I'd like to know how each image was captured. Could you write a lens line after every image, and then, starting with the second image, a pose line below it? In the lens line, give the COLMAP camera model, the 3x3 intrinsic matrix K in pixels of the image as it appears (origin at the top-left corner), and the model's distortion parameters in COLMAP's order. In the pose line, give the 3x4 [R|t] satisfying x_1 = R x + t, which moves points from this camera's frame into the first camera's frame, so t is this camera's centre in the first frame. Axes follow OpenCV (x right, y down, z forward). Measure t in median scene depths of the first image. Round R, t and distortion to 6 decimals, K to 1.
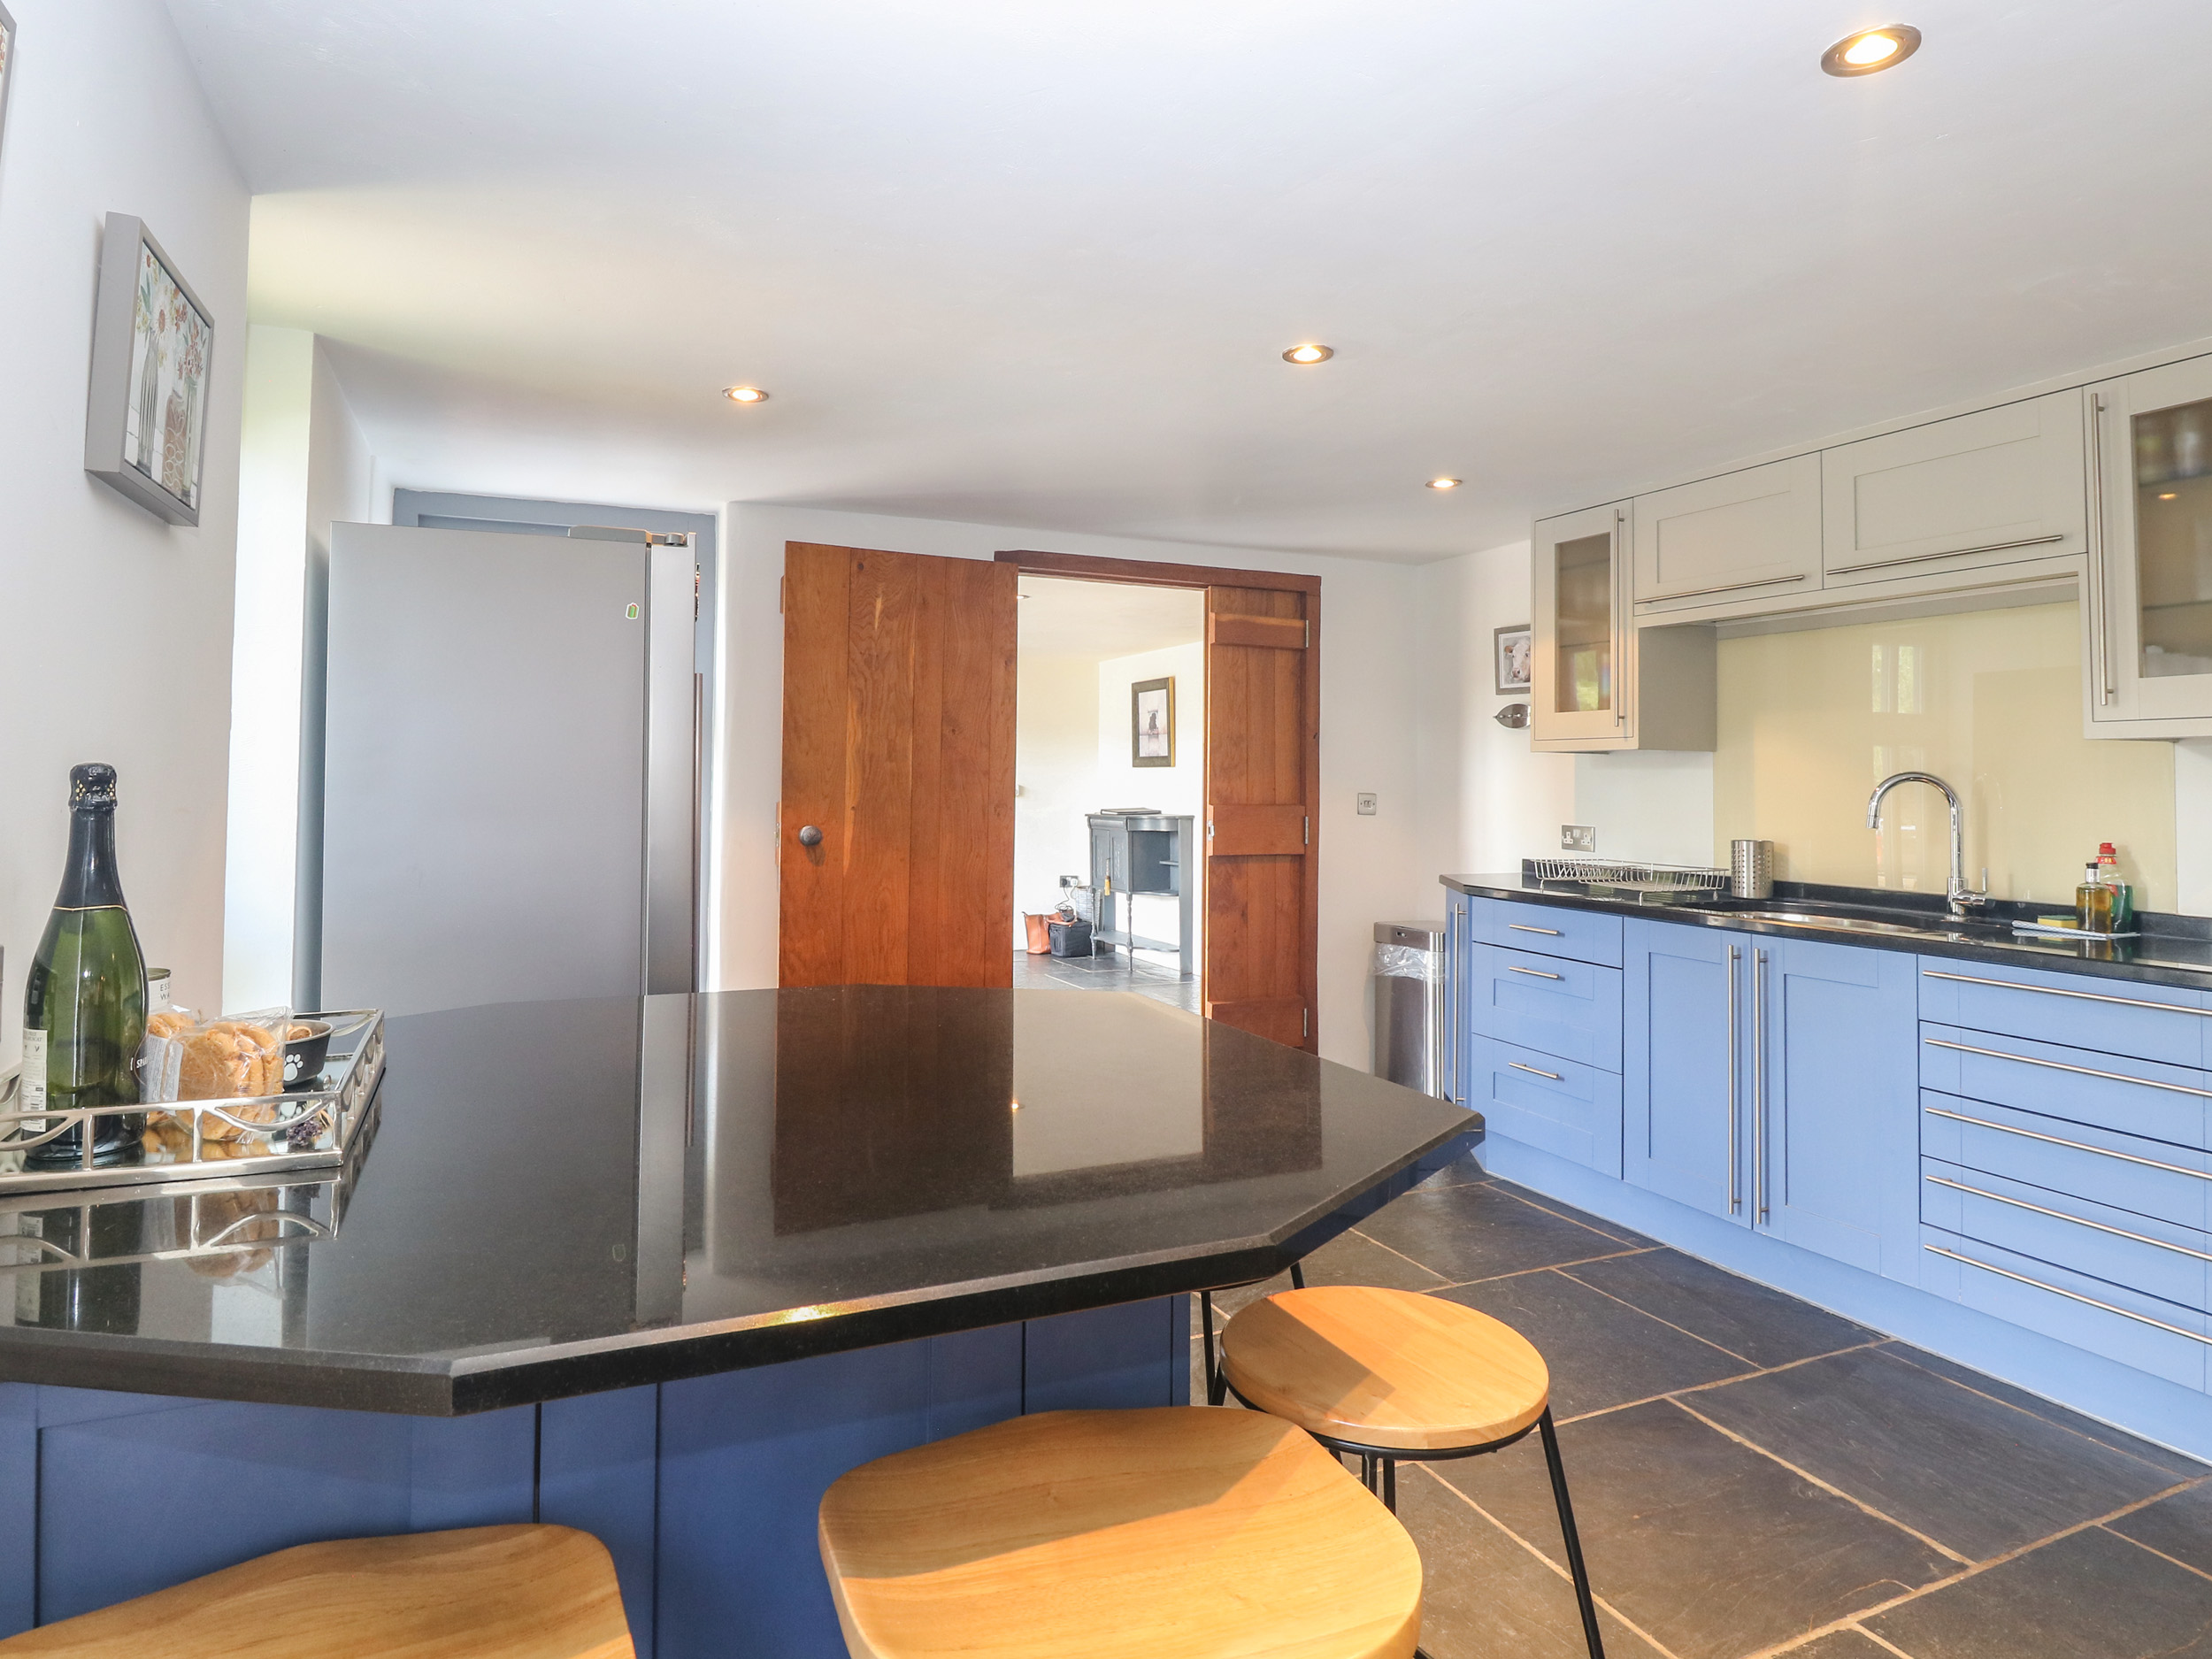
lens RADIAL K [[1251.1, 0, 1106.3], [0, 1251.1, 827.0], [0, 0, 1]] dist [-0.000764, -0.003431]
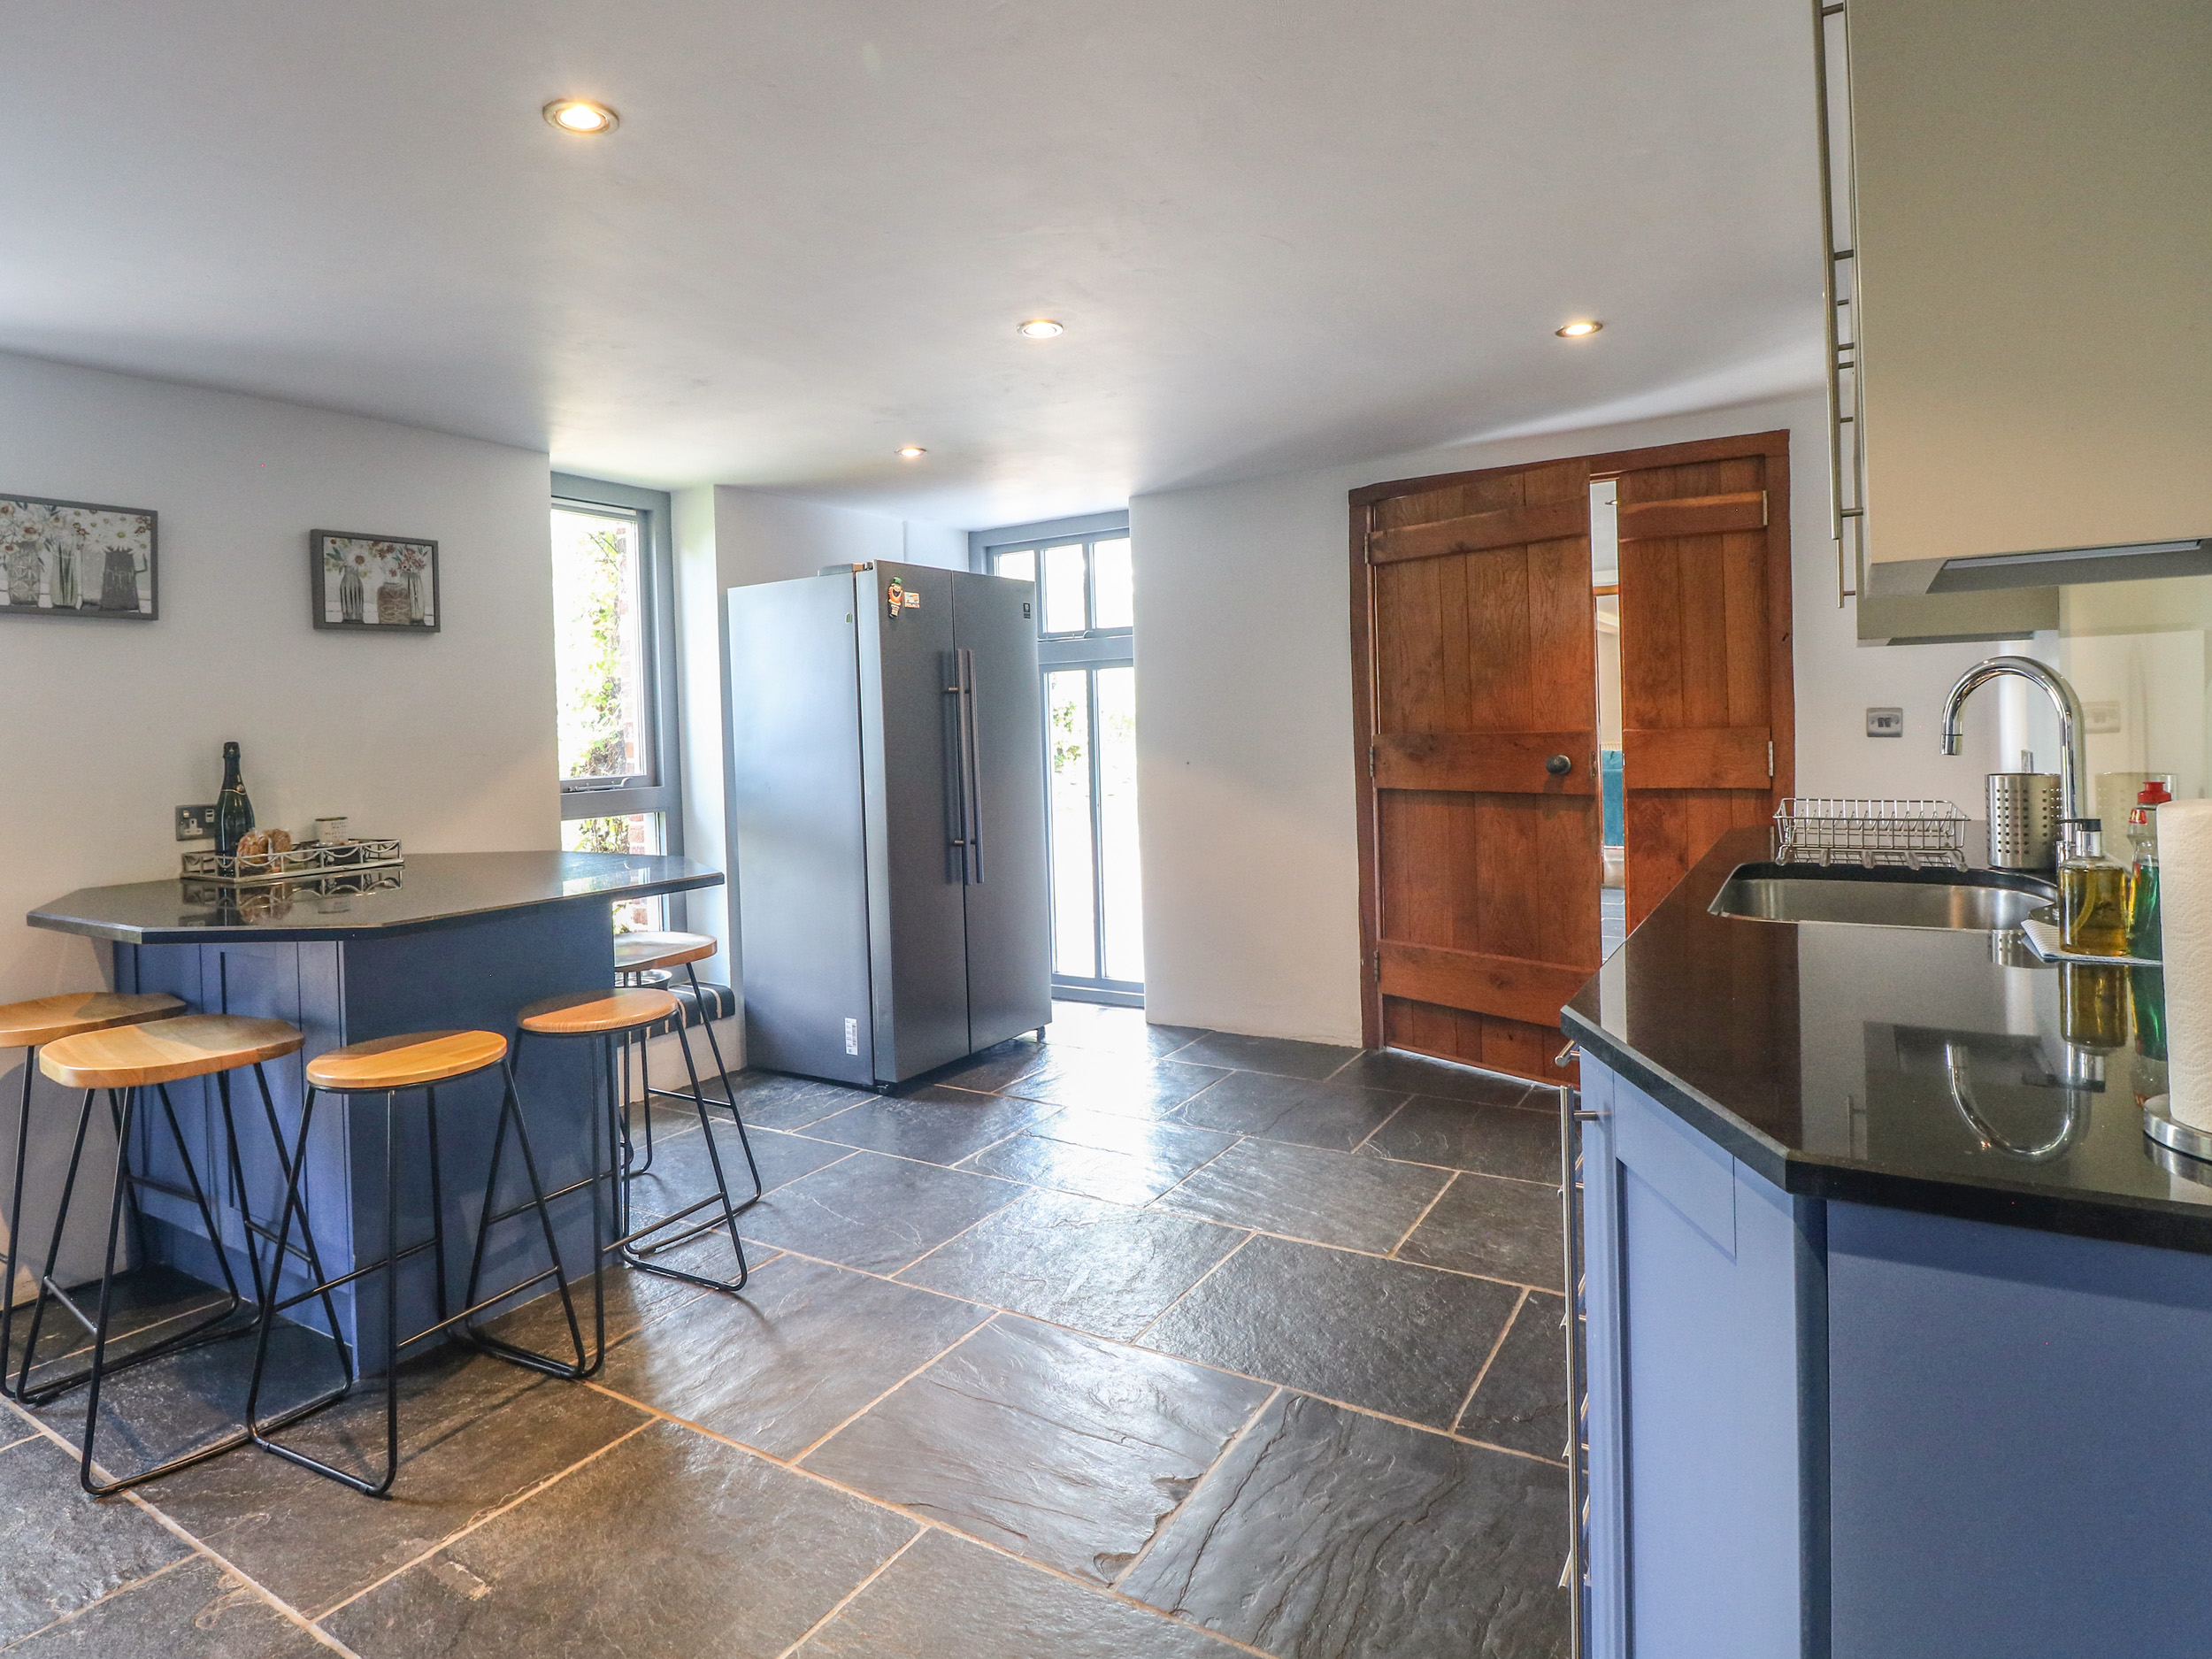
lens RADIAL K [[1251.1, 0, 1091.2], [0, 1251.1, 815.1], [0, 0, 1]] dist [-0.000764, -0.003431]
pose [[0.570690, 0.031872, -0.820547, 0.575207], [0.006395, 0.999044, 0.043253, 0.001470], [0.821140, -0.029931, 0.569941, 0.202061]]
